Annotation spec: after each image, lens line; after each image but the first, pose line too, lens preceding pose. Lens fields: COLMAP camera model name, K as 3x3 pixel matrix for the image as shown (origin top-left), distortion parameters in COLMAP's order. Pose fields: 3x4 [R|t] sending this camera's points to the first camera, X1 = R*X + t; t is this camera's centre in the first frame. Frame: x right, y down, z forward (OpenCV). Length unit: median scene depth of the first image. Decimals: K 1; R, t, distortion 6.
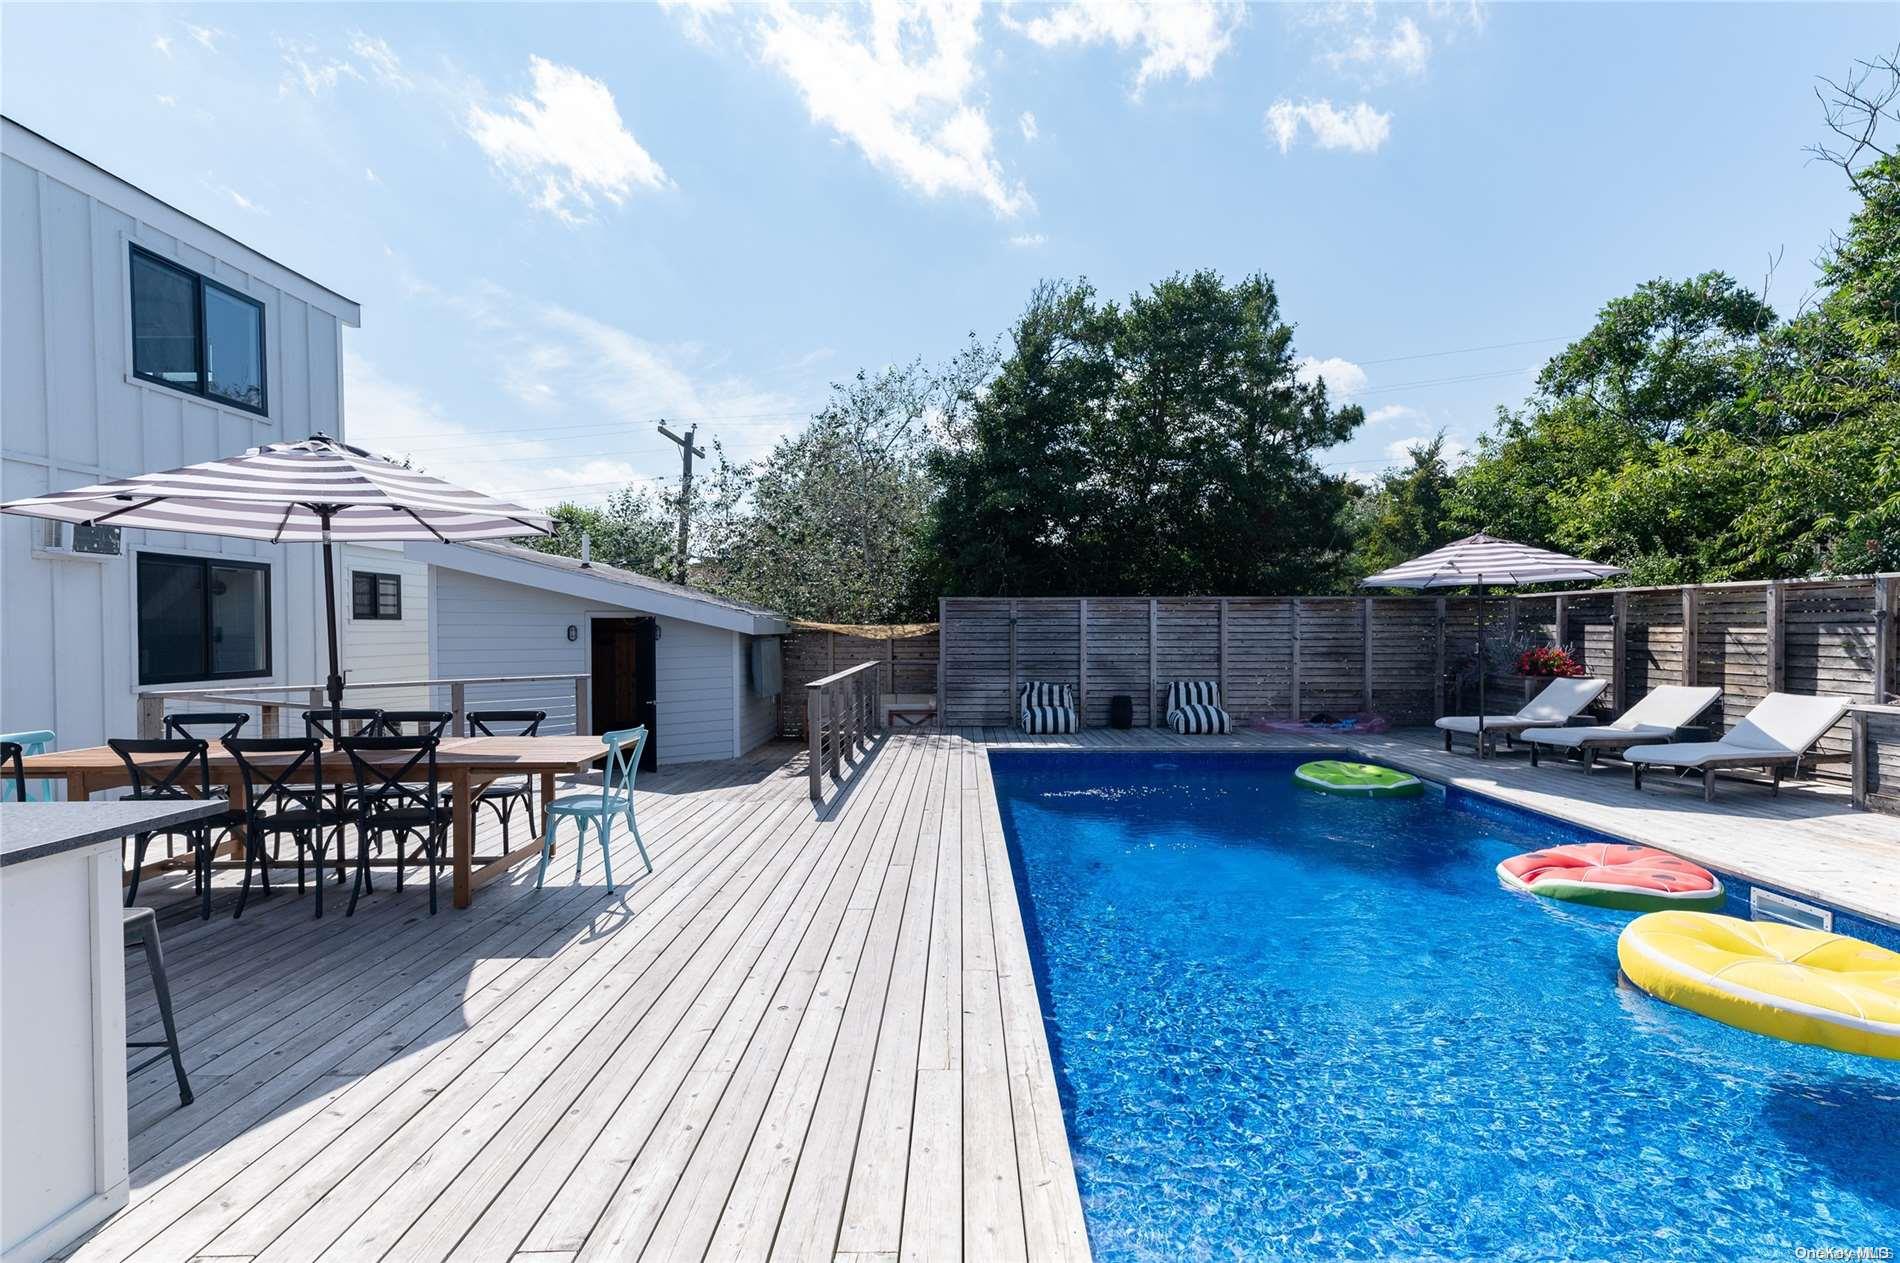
lens RADIAL K [[872.9, 0, 950.0], [0, 872.9, 631.5], [0, 0, 1]] dist [0.016708, 0.000172]
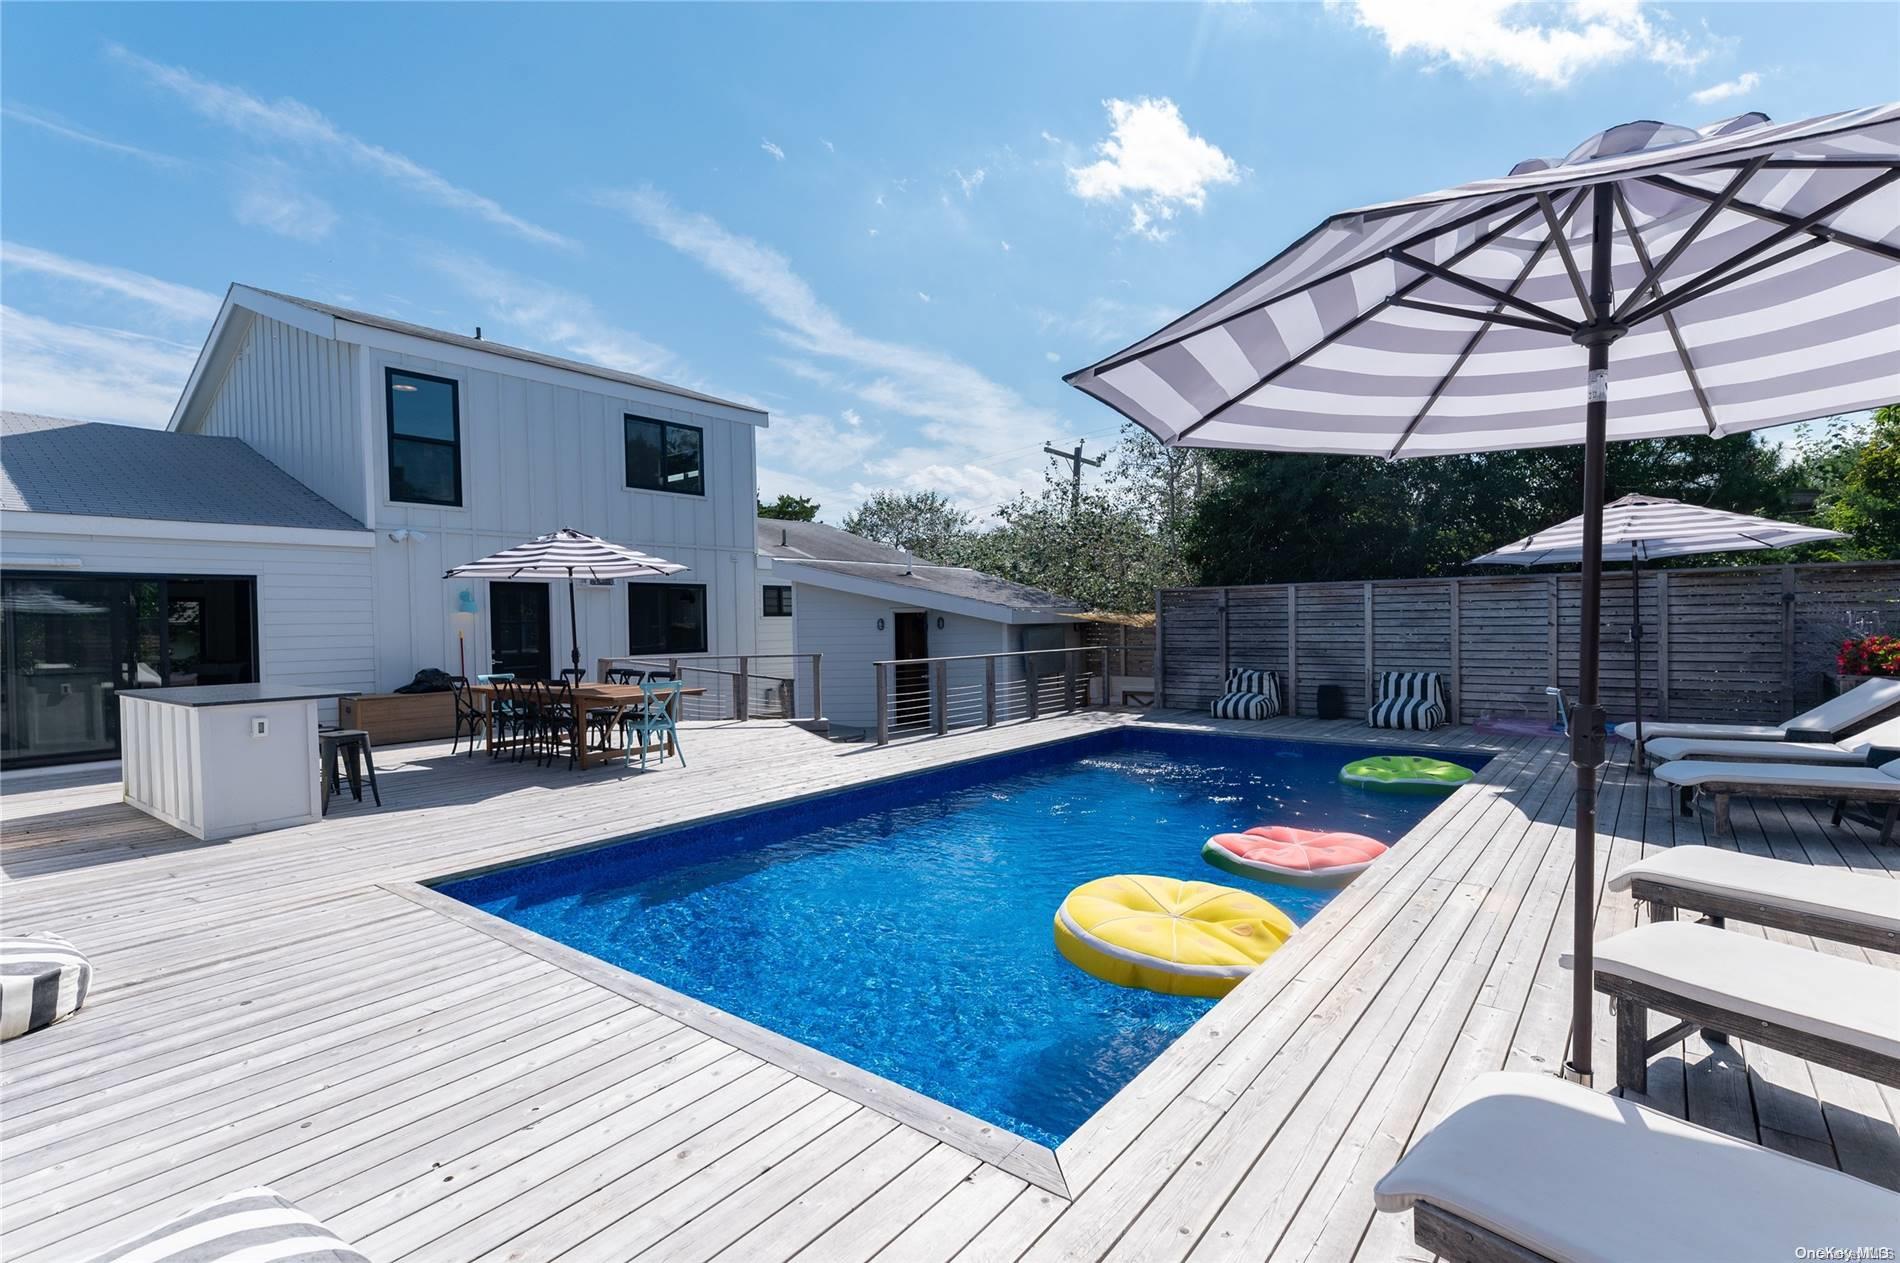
lens RADIAL K [[874.2, 0, 950.0], [0, 874.2, 631.5], [0, 0, 1]] dist [-0.013487, -0.000282]
pose [[0.786850, -0.001544, -0.617143, 0.453210], [0.010477, 0.999886, 0.010857, 0.000036], [0.617056, -0.015009, 0.786776, -0.009254]]
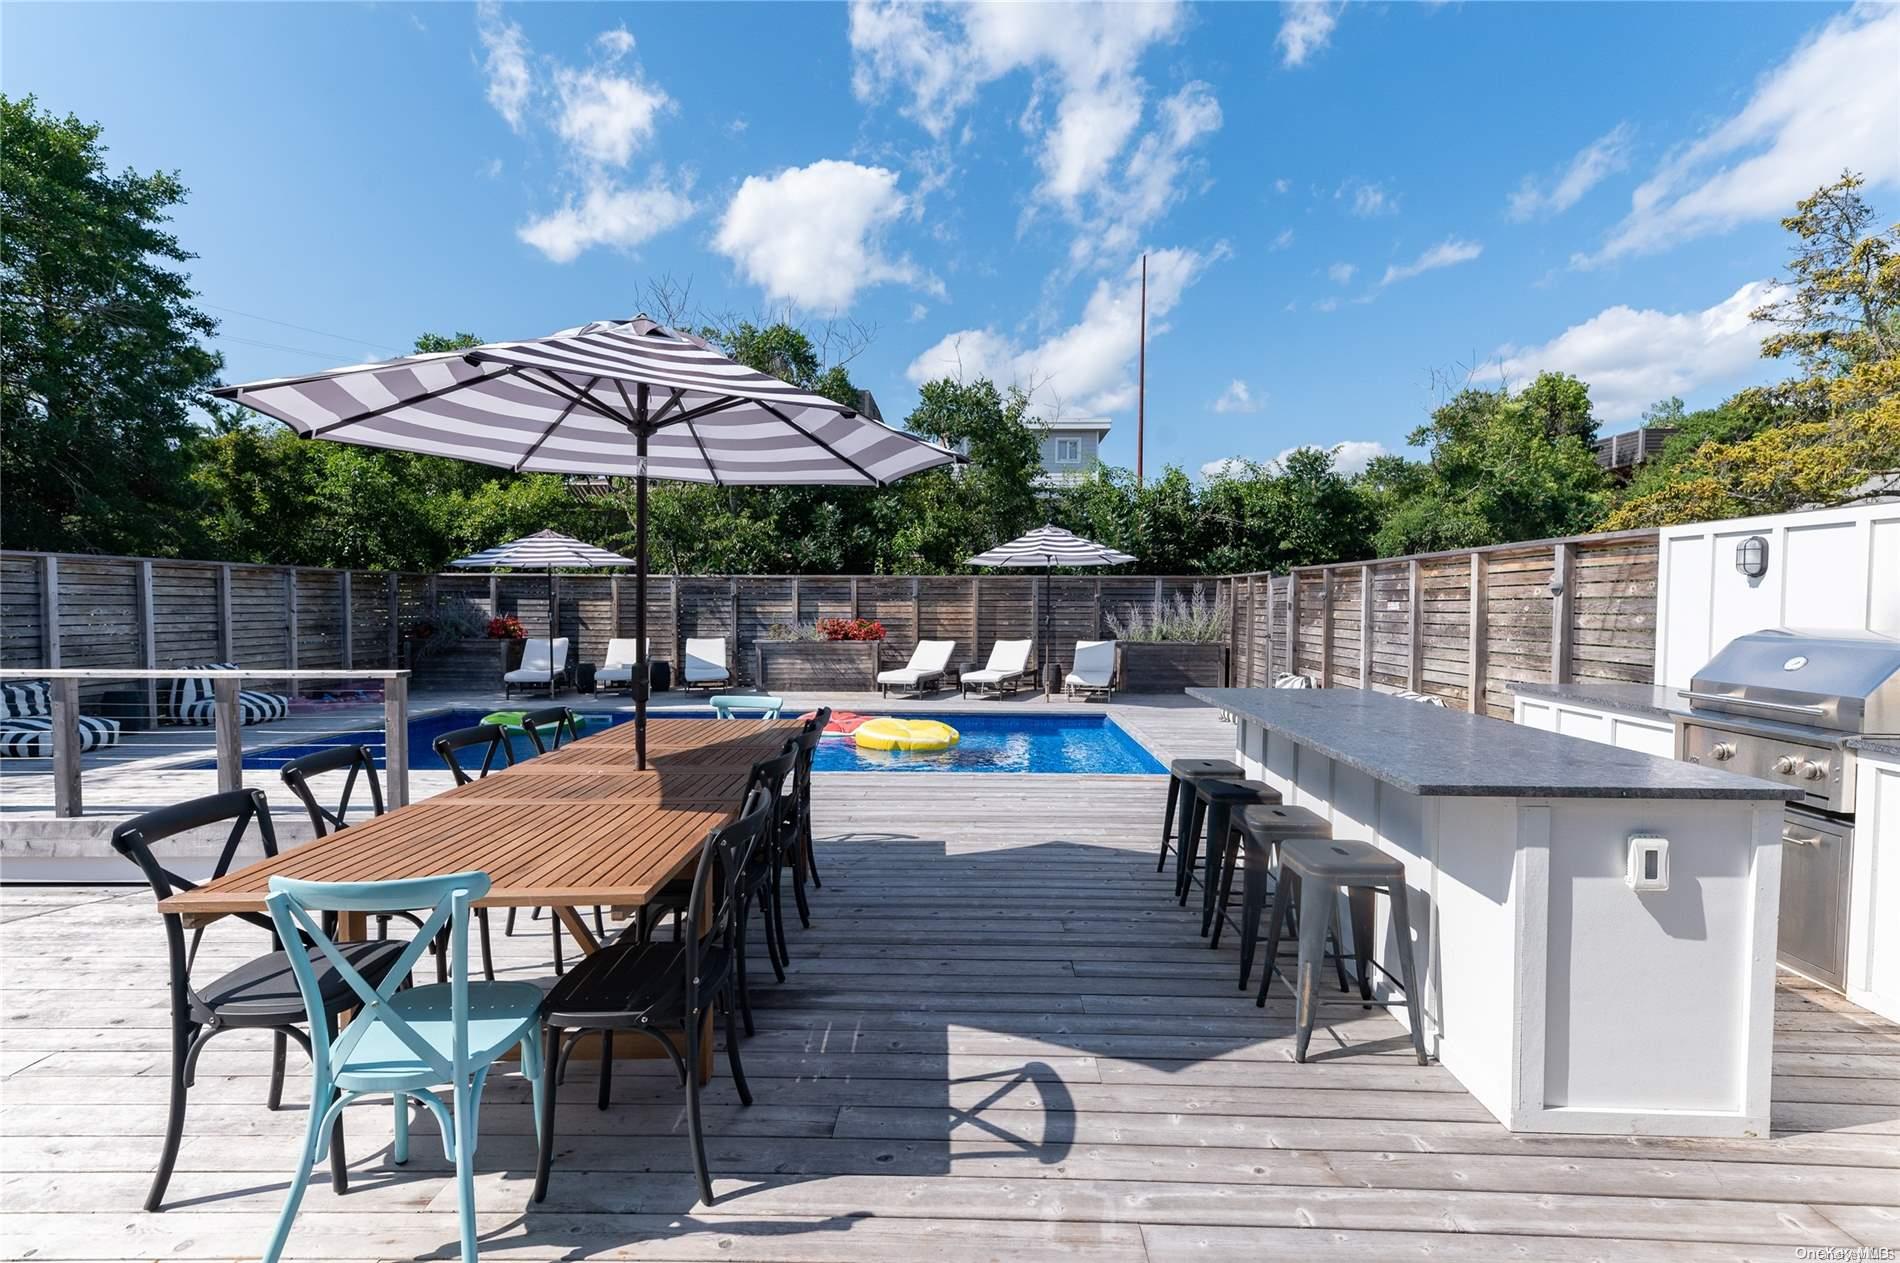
lens RADIAL K [[872.9, 0, 950.0], [0, 872.9, 631.5], [0, 0, 1]] dist [0.016708, 0.000172]
pose [[0.022376, -0.030835, 0.999274, -0.524836], [-0.001493, 0.999522, 0.030876, -0.000402], [-0.999749, -0.002183, 0.022319, 0.277644]]
